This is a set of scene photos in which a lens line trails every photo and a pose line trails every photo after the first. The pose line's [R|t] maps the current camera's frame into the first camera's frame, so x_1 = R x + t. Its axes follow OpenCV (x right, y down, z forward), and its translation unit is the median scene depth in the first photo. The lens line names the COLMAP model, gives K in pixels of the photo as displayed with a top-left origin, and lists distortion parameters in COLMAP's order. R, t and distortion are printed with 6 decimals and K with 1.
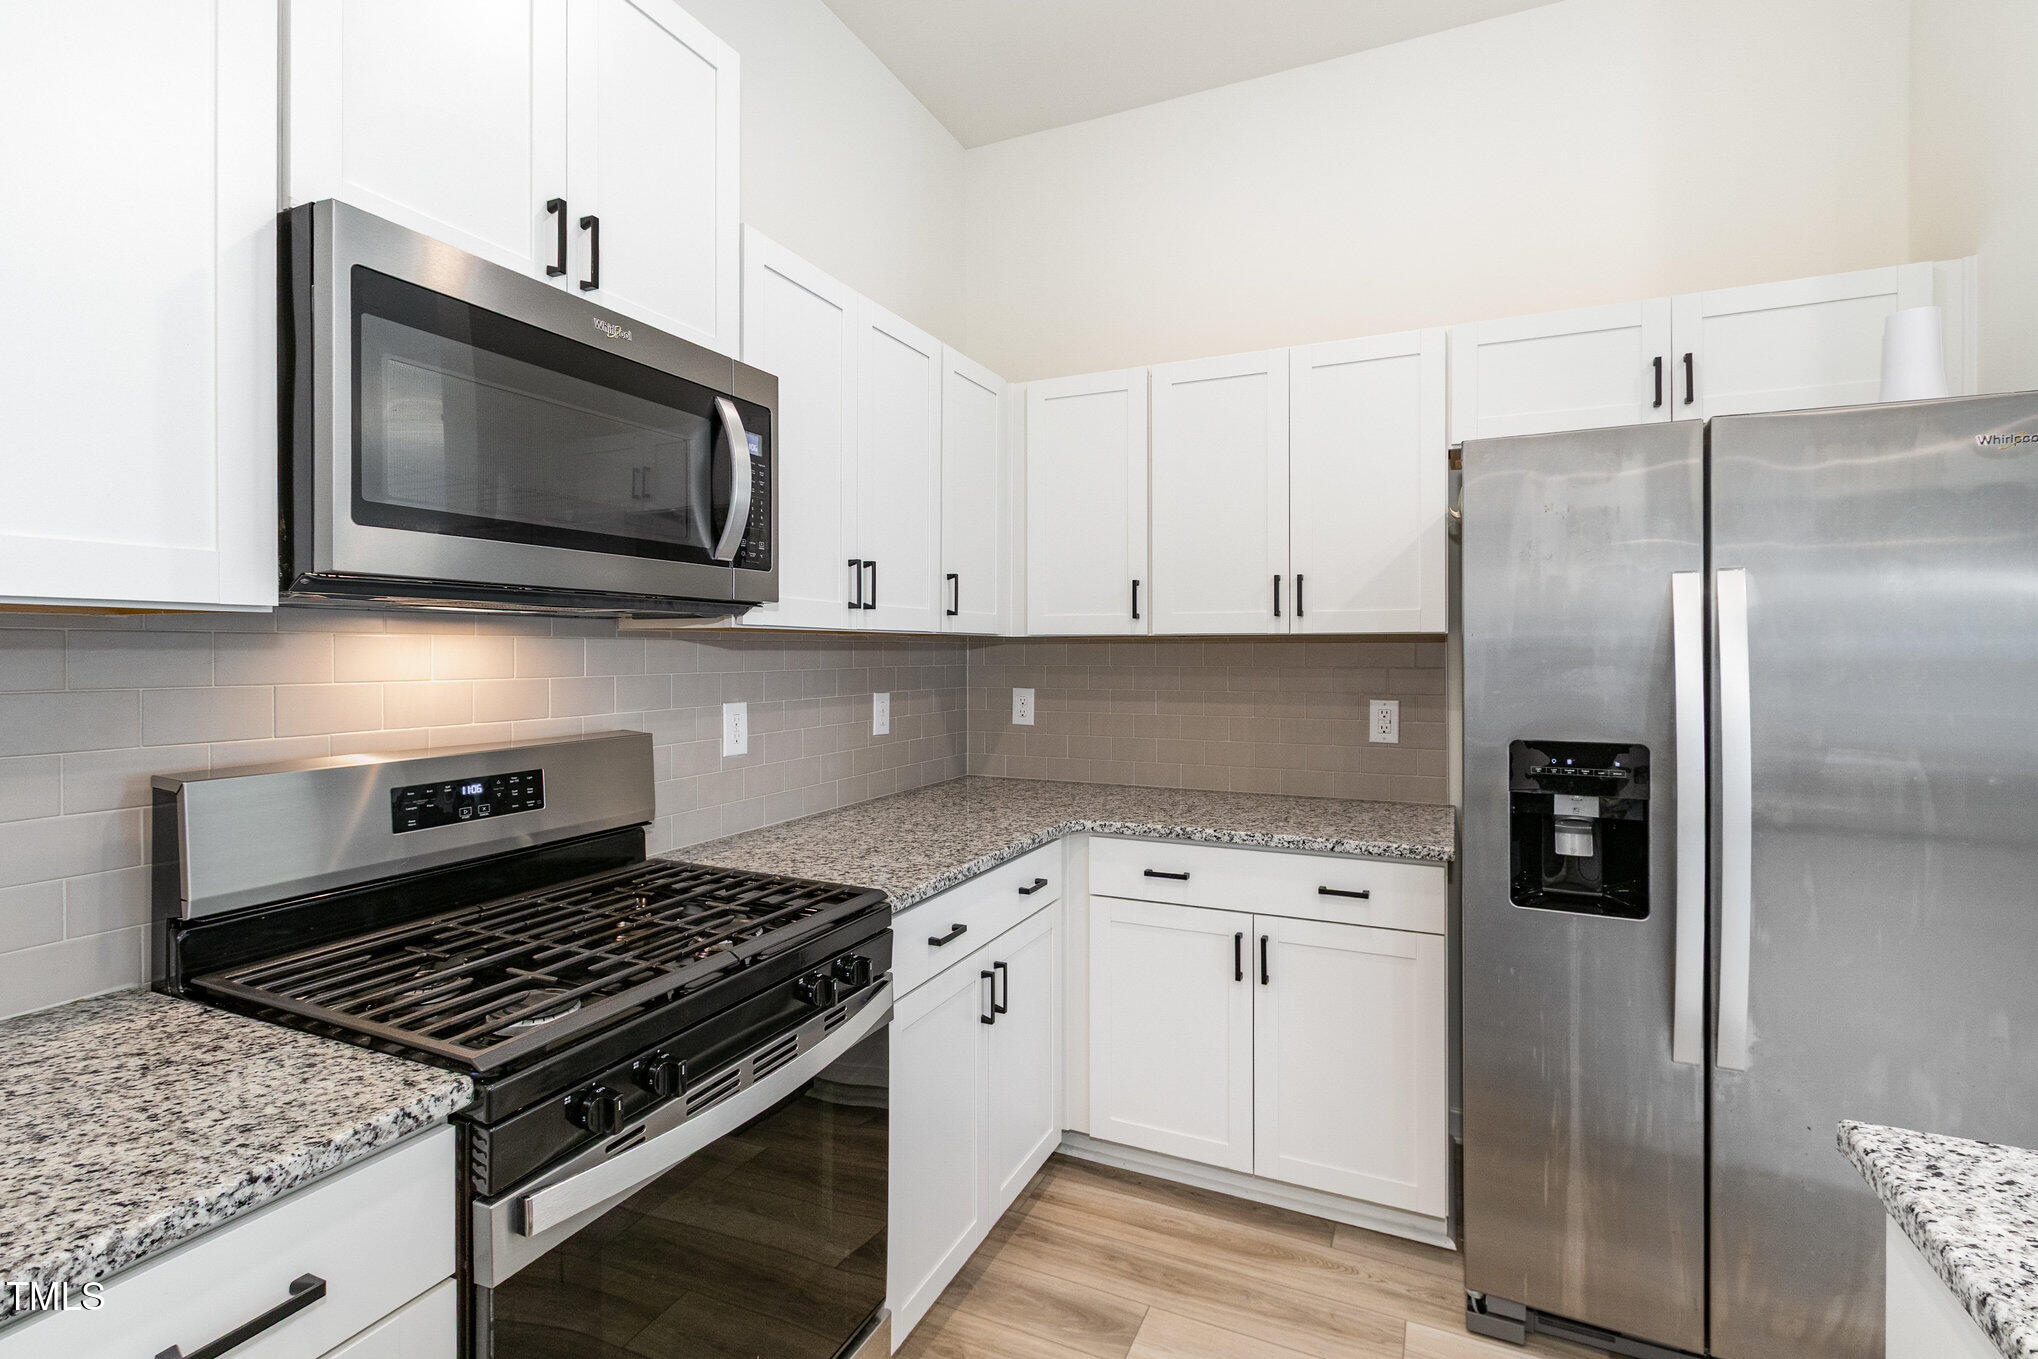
lens RADIAL K [[947.4, 0, 995.1], [0, 947.4, 658.5], [0, 0, 1]] dist [0.004487, 0.000260]
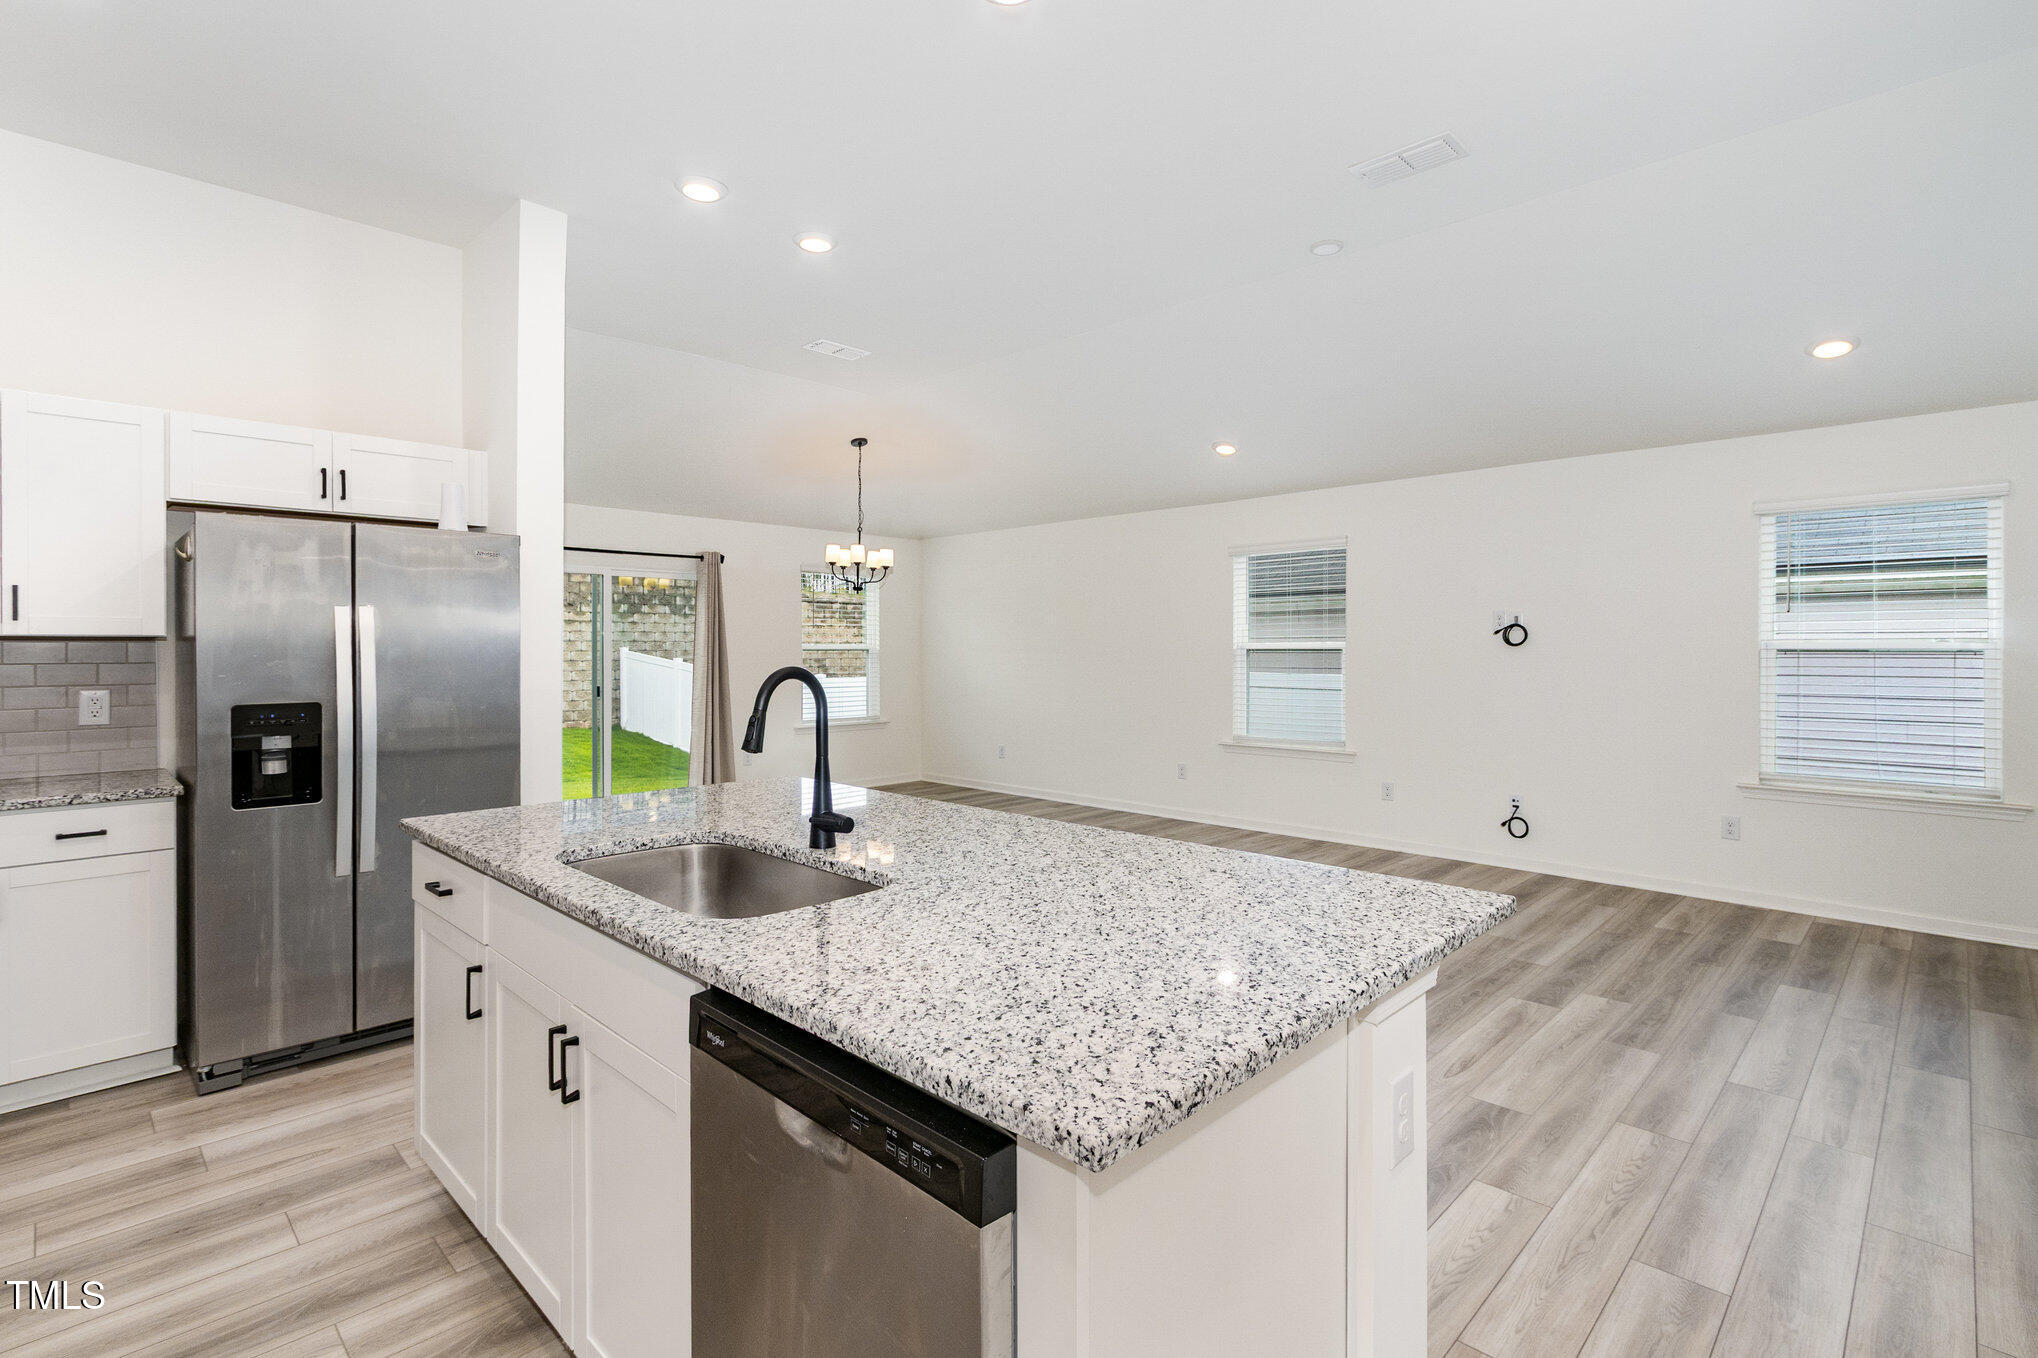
lens RADIAL K [[947.4, 0, 995.1], [0, 947.4, 658.0], [0, 0, 1]] dist [0.004487, 0.000260]
pose [[0.331364, 0.002183, 0.943500, -0.516704], [0.004545, 0.999982, -0.003910, 0.019876], [-0.943492, 0.005584, 0.331348, -0.704558]]
